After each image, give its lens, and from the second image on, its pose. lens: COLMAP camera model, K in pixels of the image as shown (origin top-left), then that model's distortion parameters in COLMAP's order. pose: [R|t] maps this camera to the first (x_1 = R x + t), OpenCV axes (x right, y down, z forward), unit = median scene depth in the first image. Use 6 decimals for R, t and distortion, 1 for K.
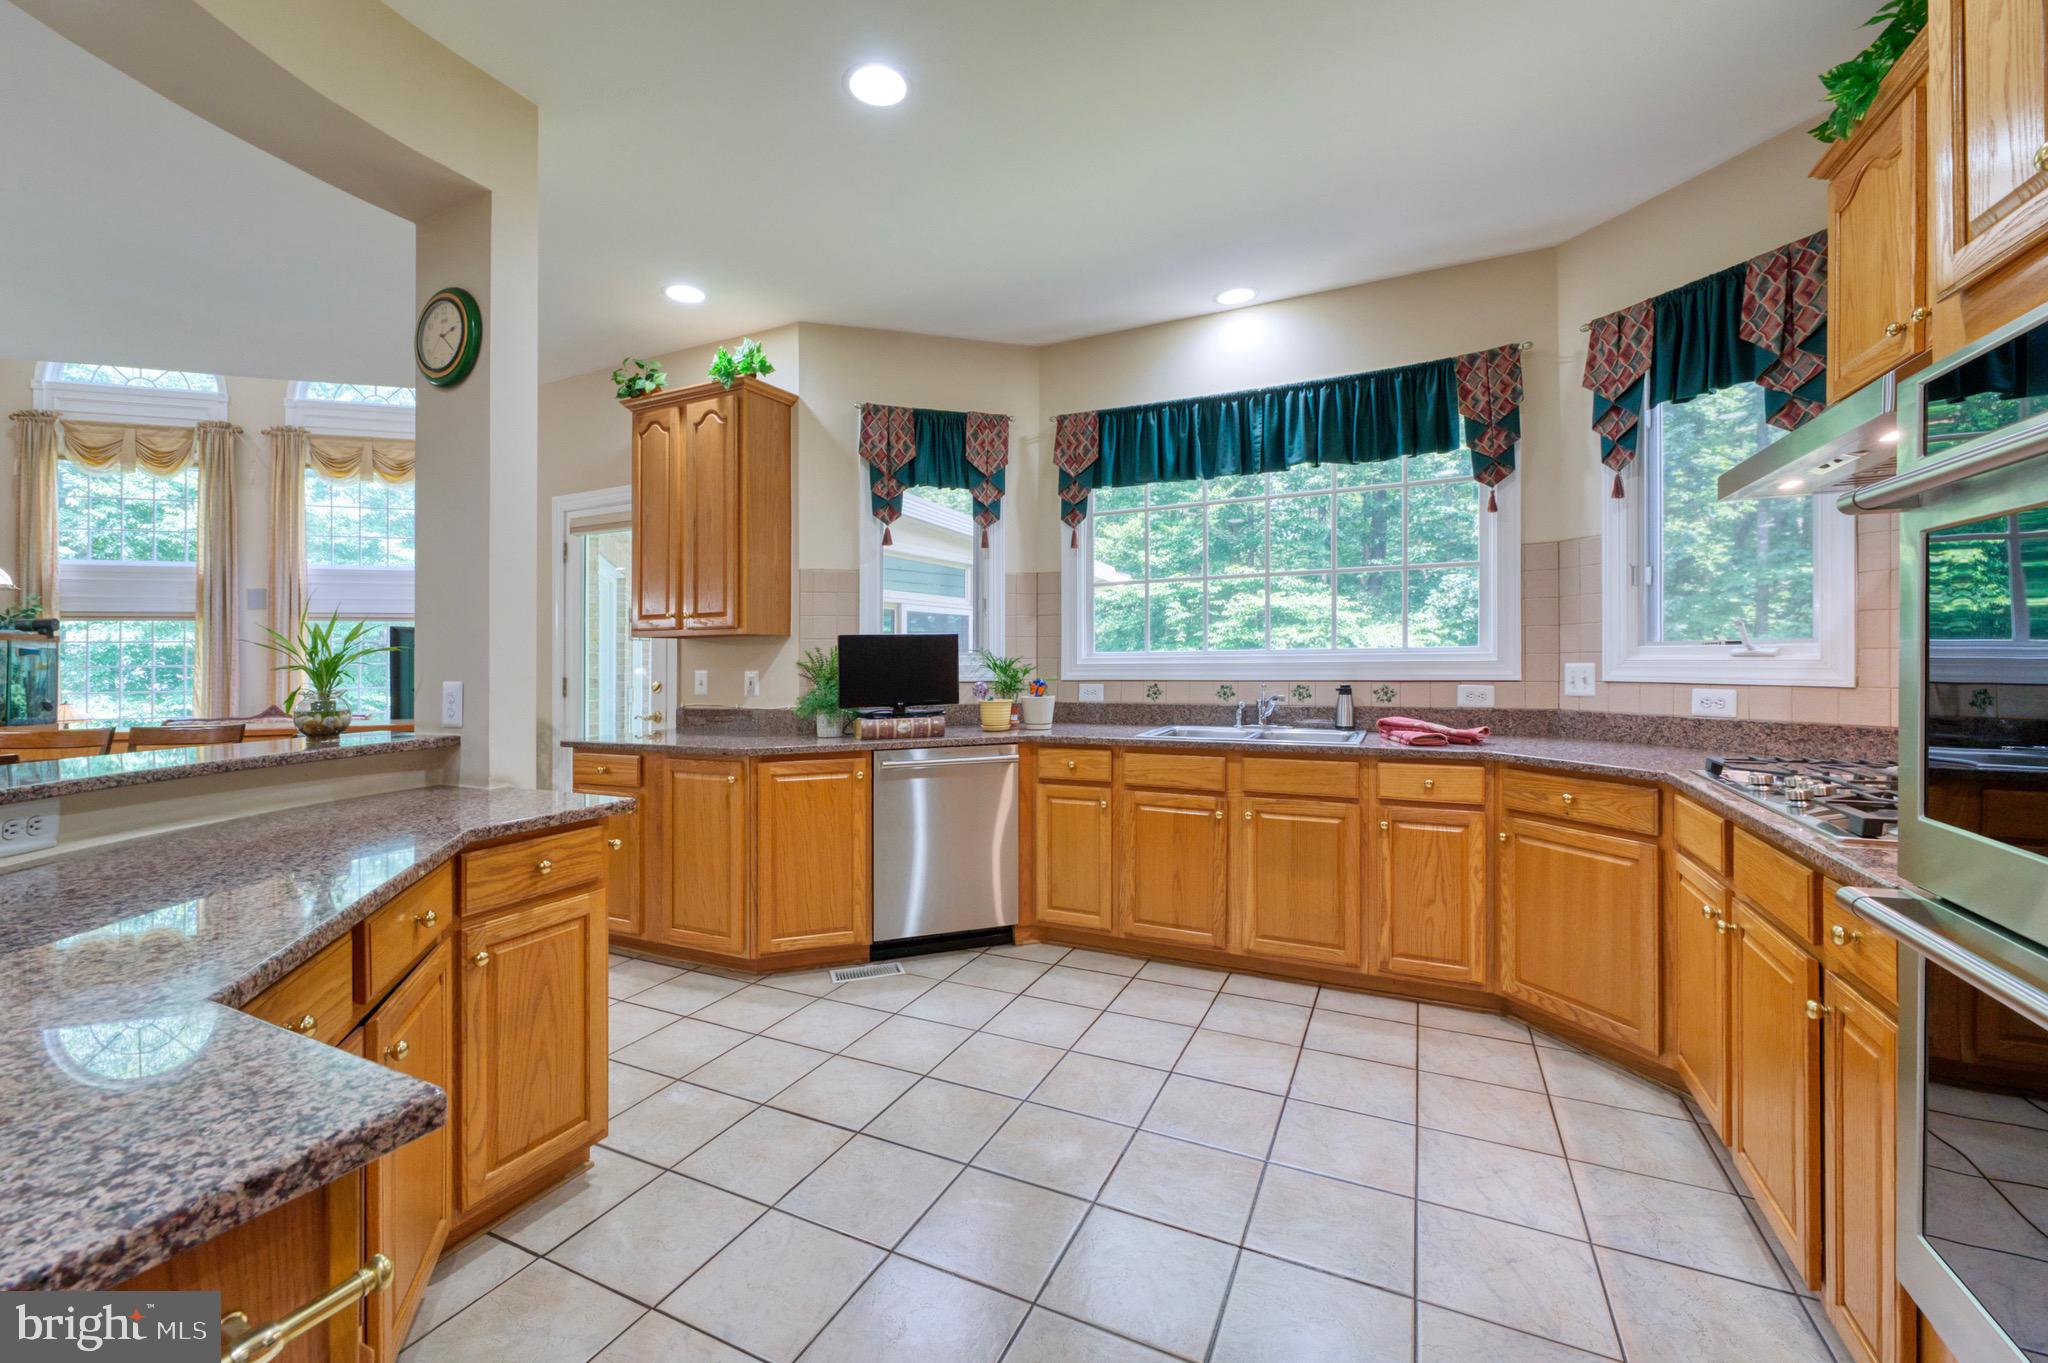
lens RADIAL K [[825.1, 0, 1011.7], [0, 825.1, 650.1], [0, 0, 1]] dist [0.001766, -0.000323]
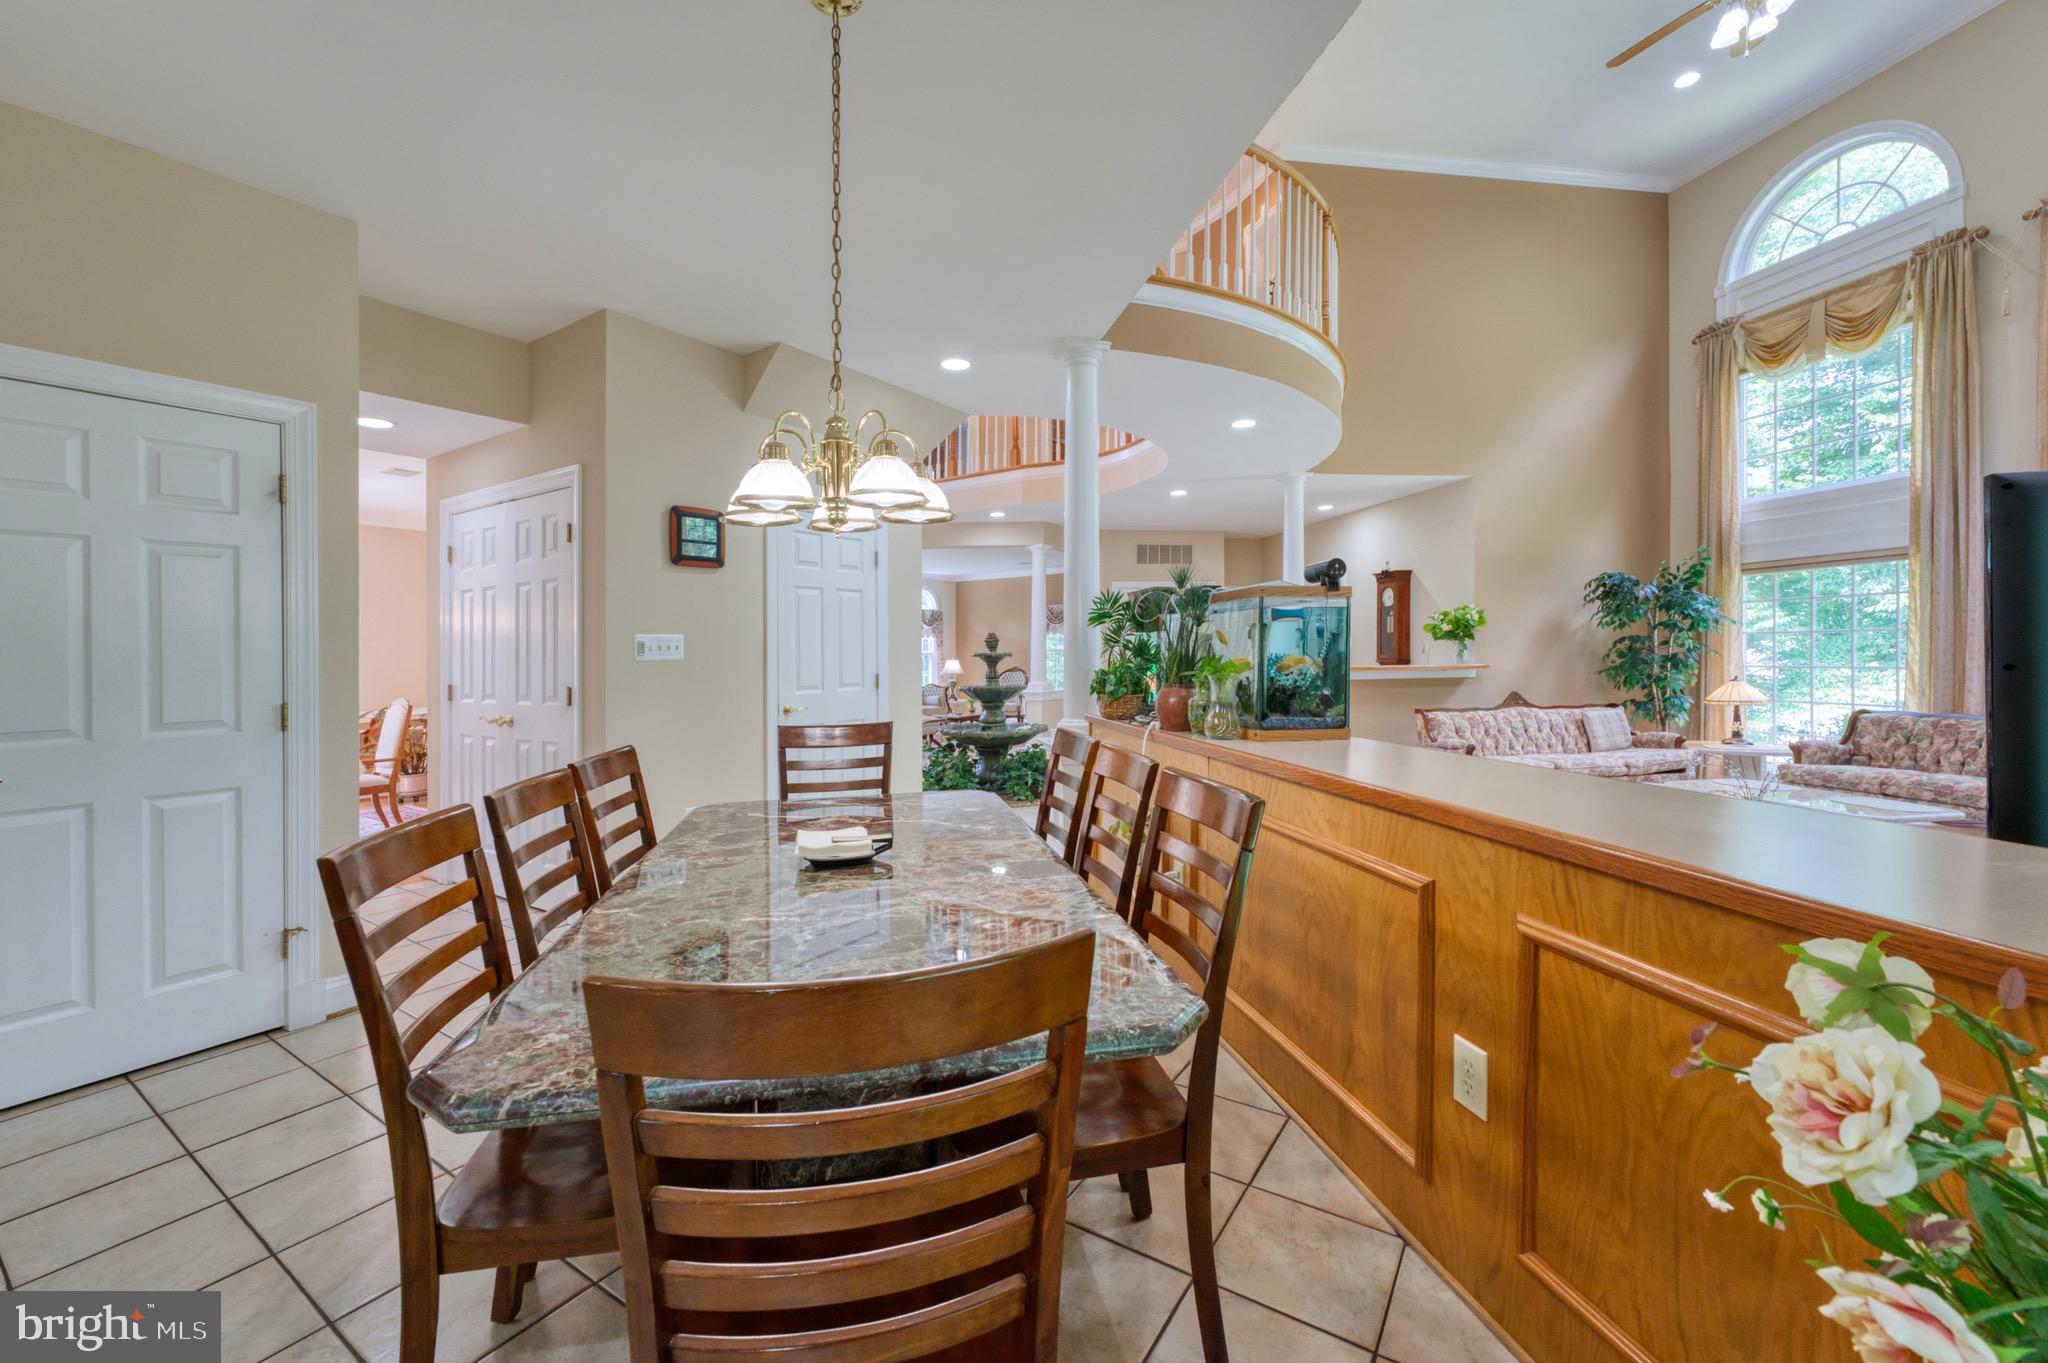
lens RADIAL K [[825.4, 0, 981.0], [0, 825.4, 679.6], [0, 0, 1]] dist [0.000478, 0.000068]
pose [[-0.165893, 0.044518, -0.985138, -0.536003], [0.033015, 0.998671, 0.039570, 0.023820], [0.985591, -0.025960, -0.167143, 0.955205]]
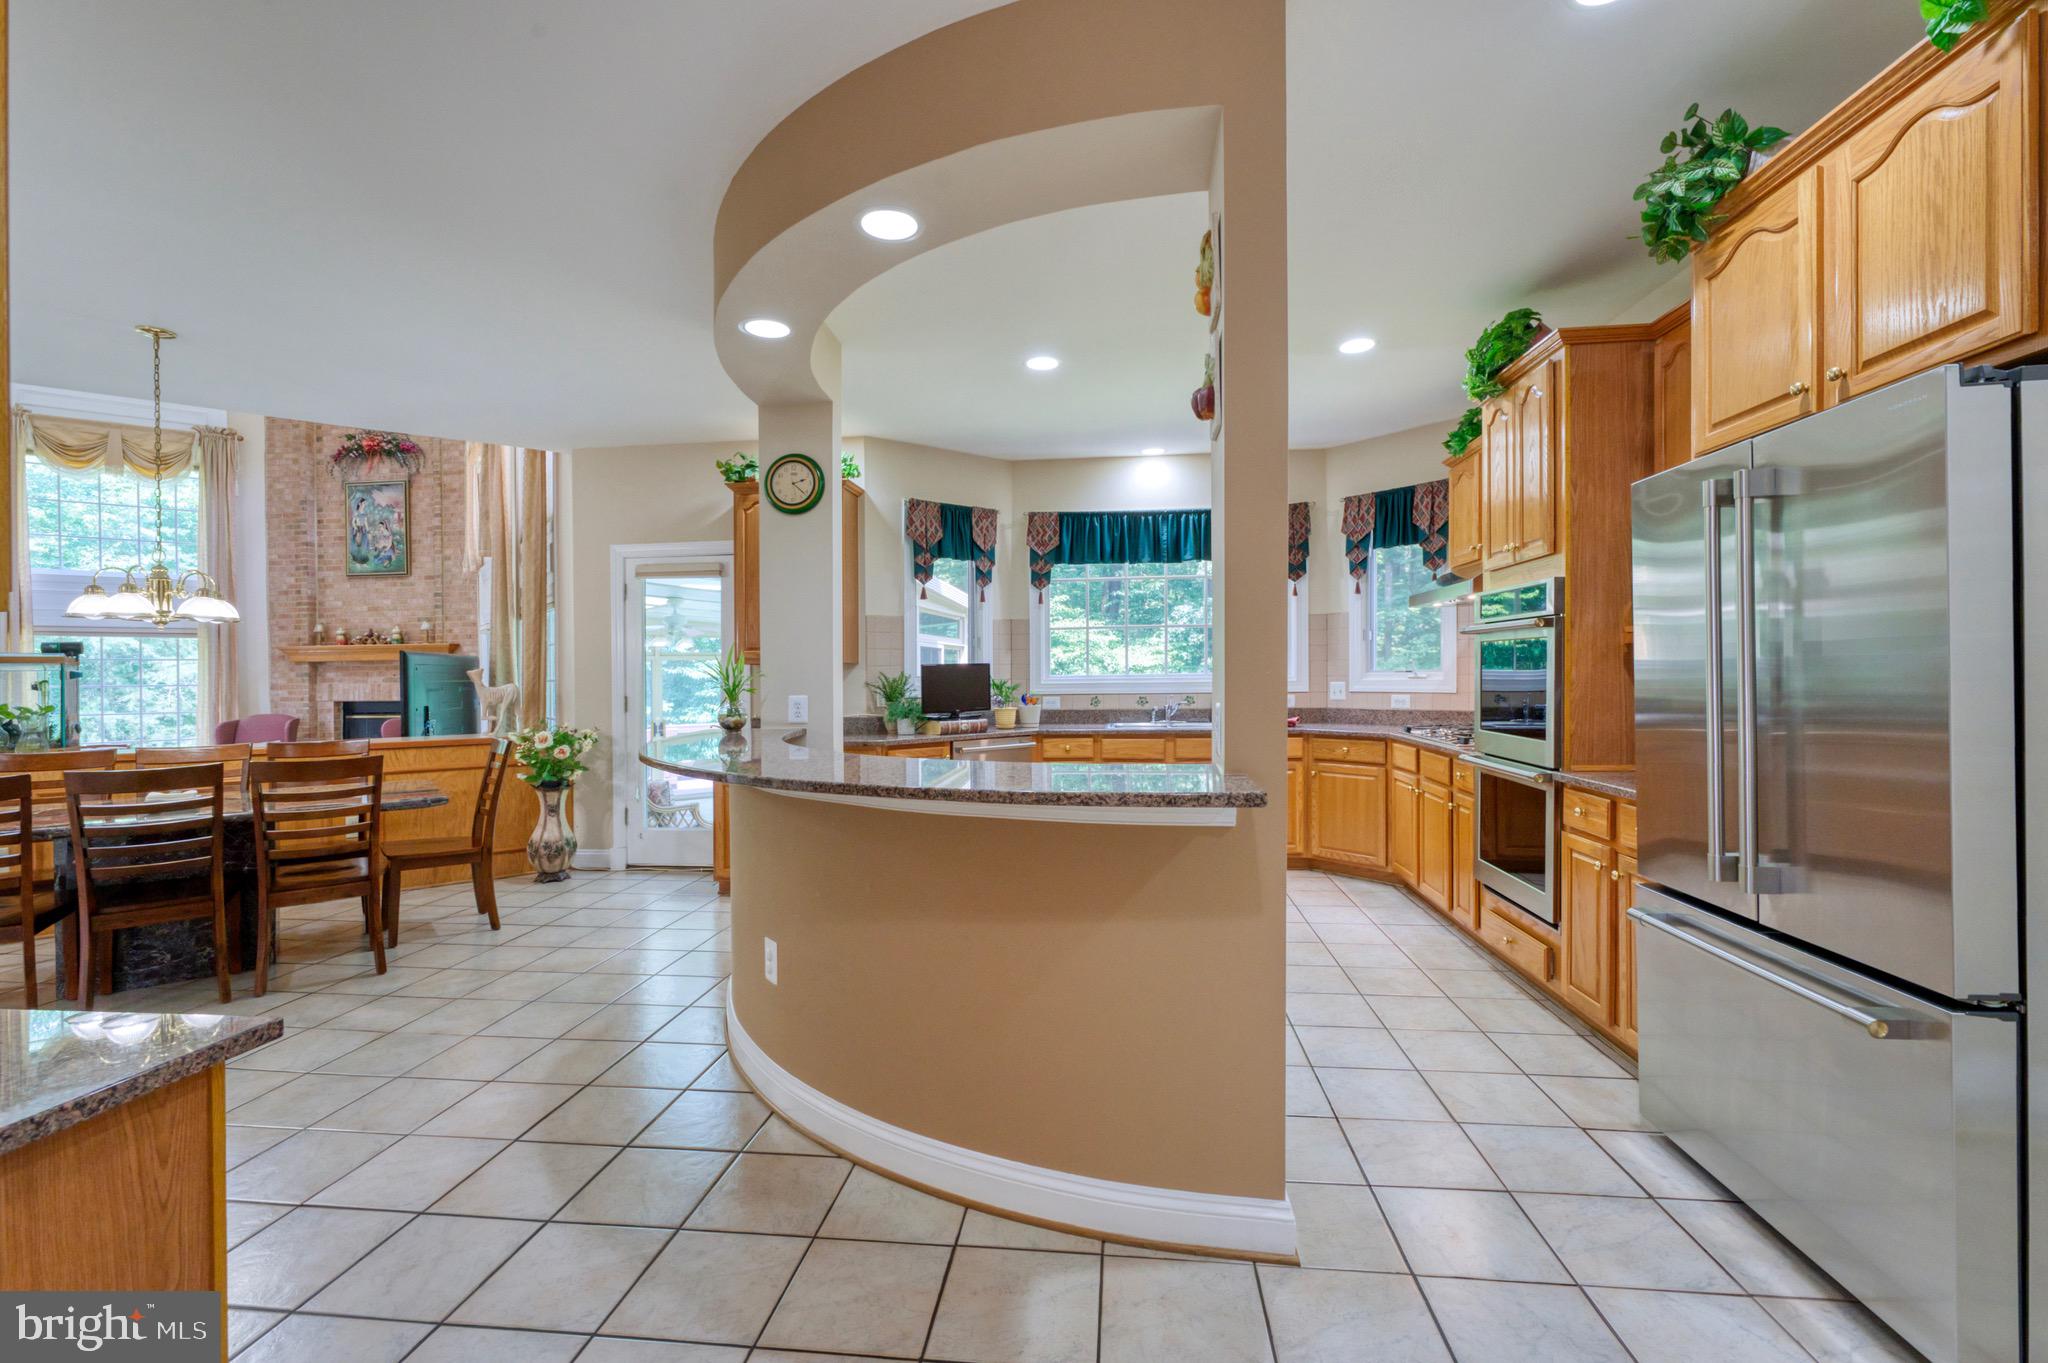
lens RADIAL K [[860.2, 0, 1025.5], [0, 860.2, 667.9], [0, 0, 1]] dist [-0.001532, 0.000286]
pose [[0.940020, 0.002213, 0.341112, -0.501833], [-0.002574, 0.999997, 0.000608, -0.011622], [-0.341109, -0.001450, 0.940022, -0.454122]]
